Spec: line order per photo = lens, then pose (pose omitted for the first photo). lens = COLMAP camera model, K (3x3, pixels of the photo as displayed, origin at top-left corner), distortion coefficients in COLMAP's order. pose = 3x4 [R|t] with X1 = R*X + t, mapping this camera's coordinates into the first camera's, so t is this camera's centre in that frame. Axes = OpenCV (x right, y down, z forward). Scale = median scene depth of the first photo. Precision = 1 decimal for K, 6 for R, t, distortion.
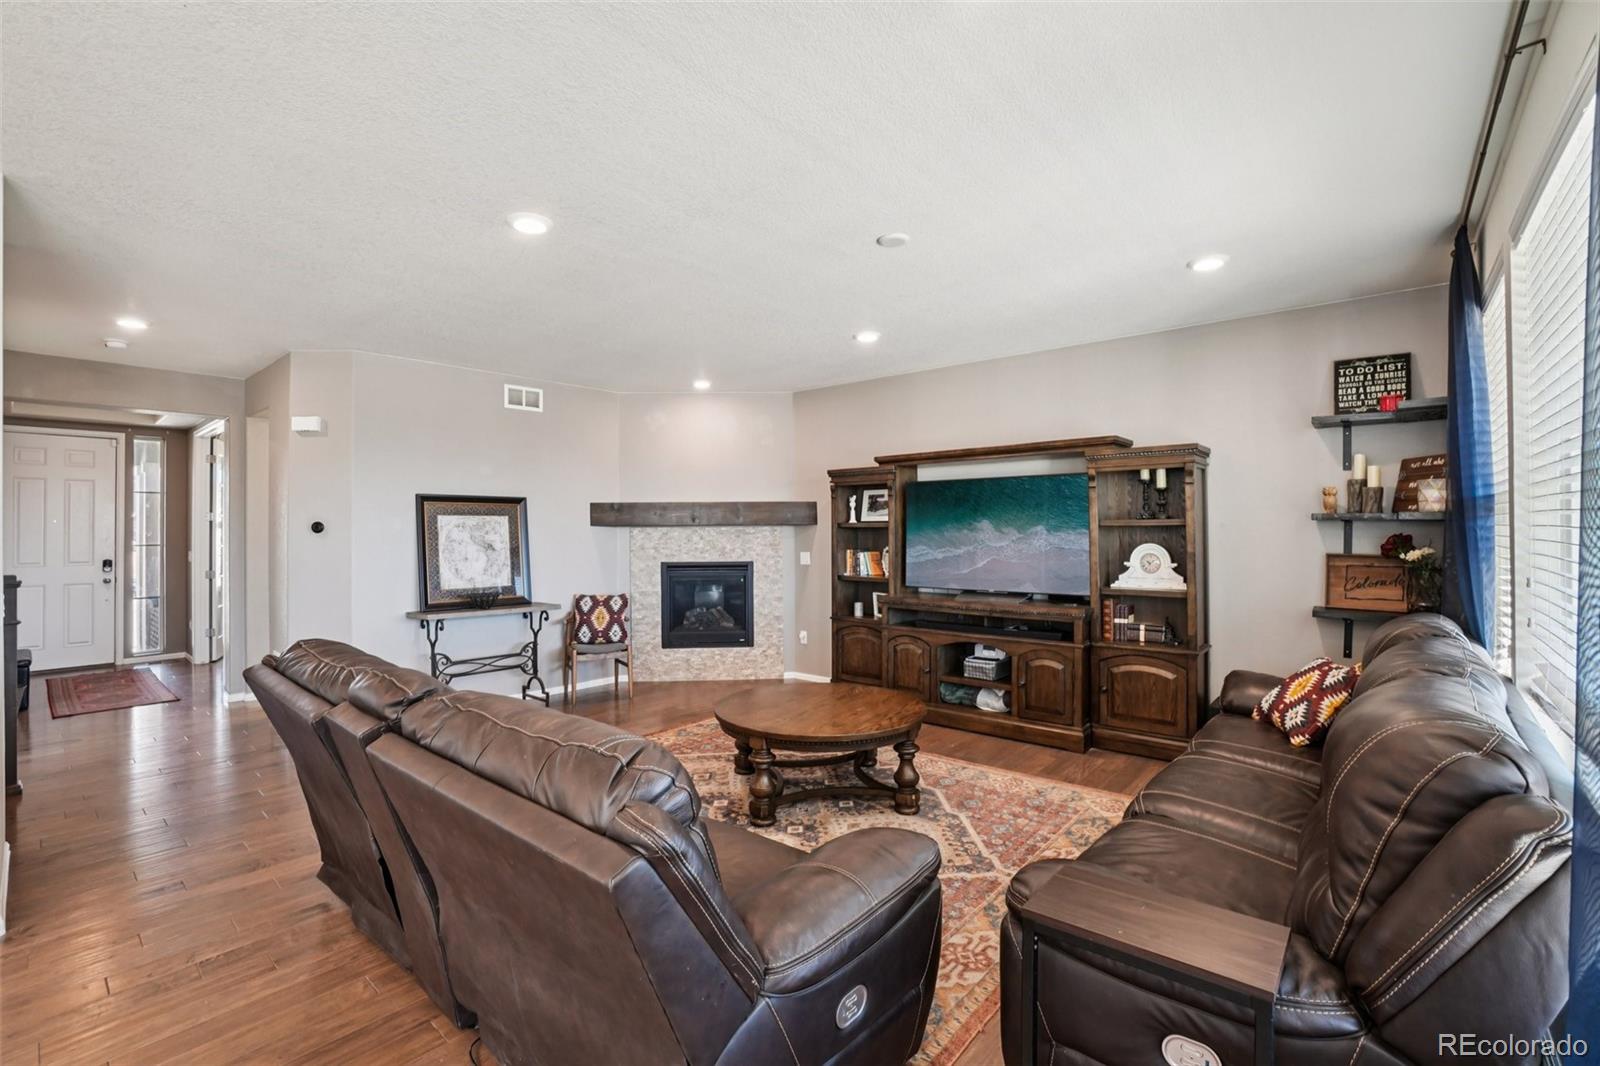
lens RADIAL K [[708.8, 0, 790.4], [0, 708.8, 516.8], [0, 0, 1]] dist [-0.064382, 0.021799]
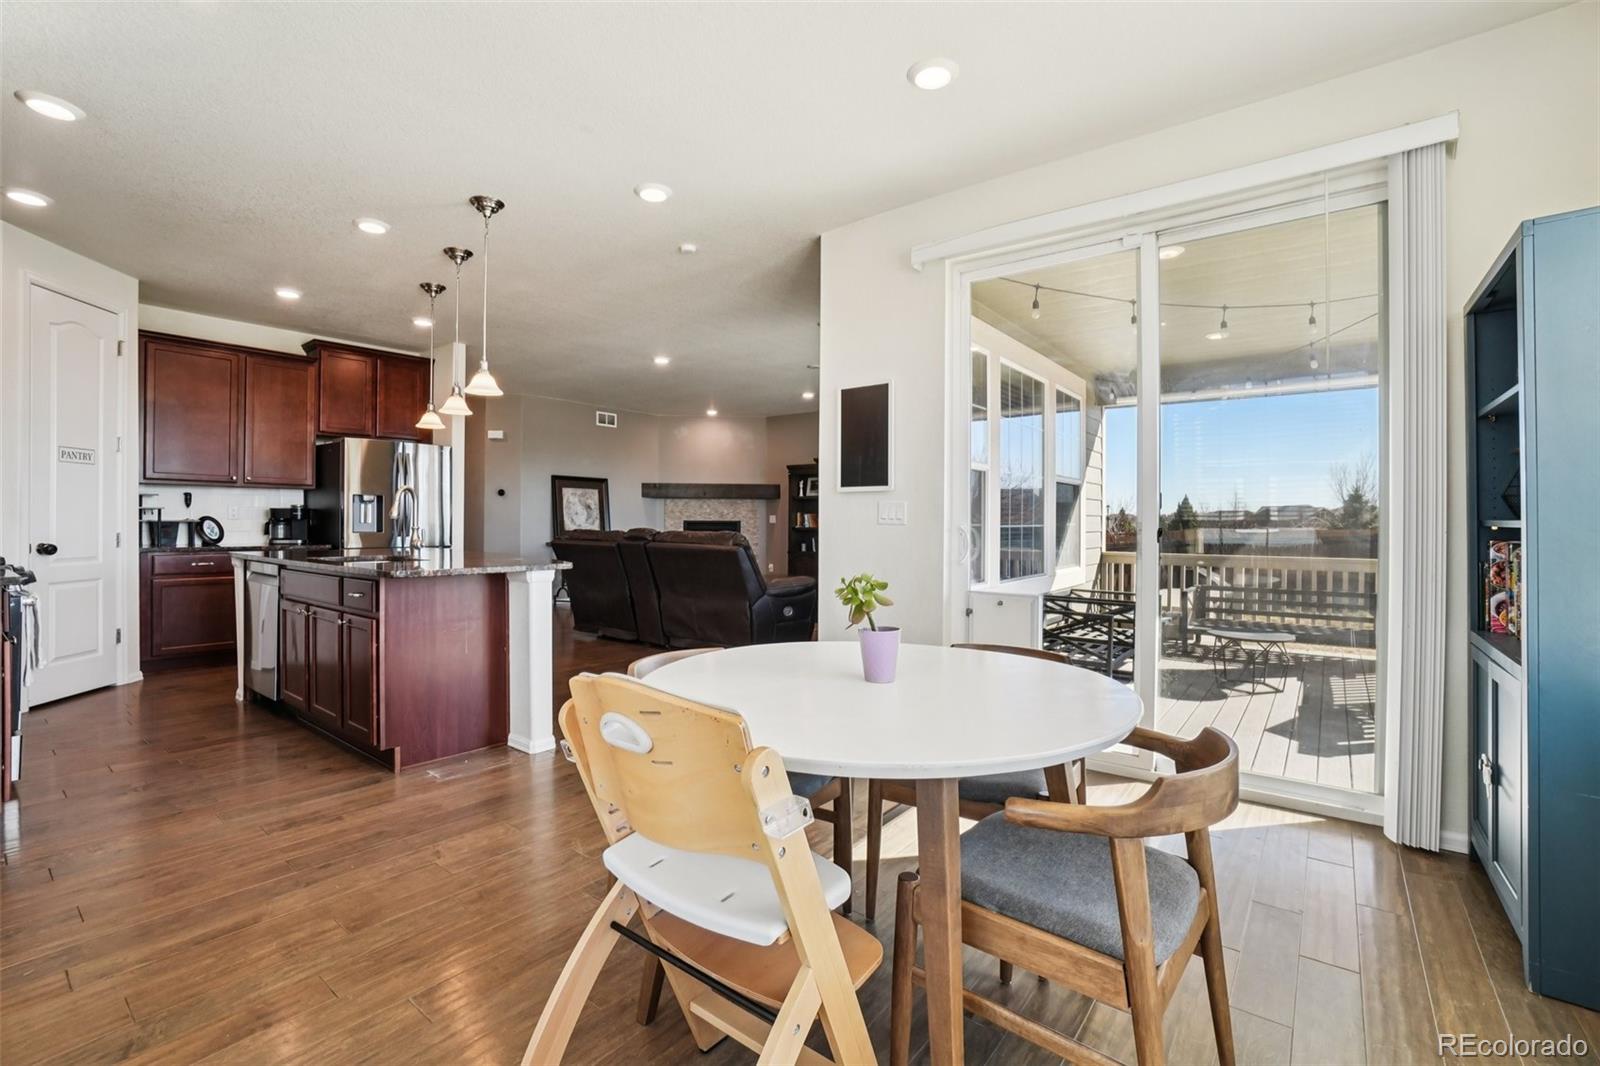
lens RADIAL K [[708.6, 0, 794.4], [0, 708.6, 523.4], [0, 0, 1]] dist [-0.064108, 0.023052]
pose [[0.998223, 0.011579, 0.058456, -0.028361], [-0.012494, 0.999805, 0.015324, 0.049552], [-0.058267, -0.016027, 0.998172, -0.739220]]
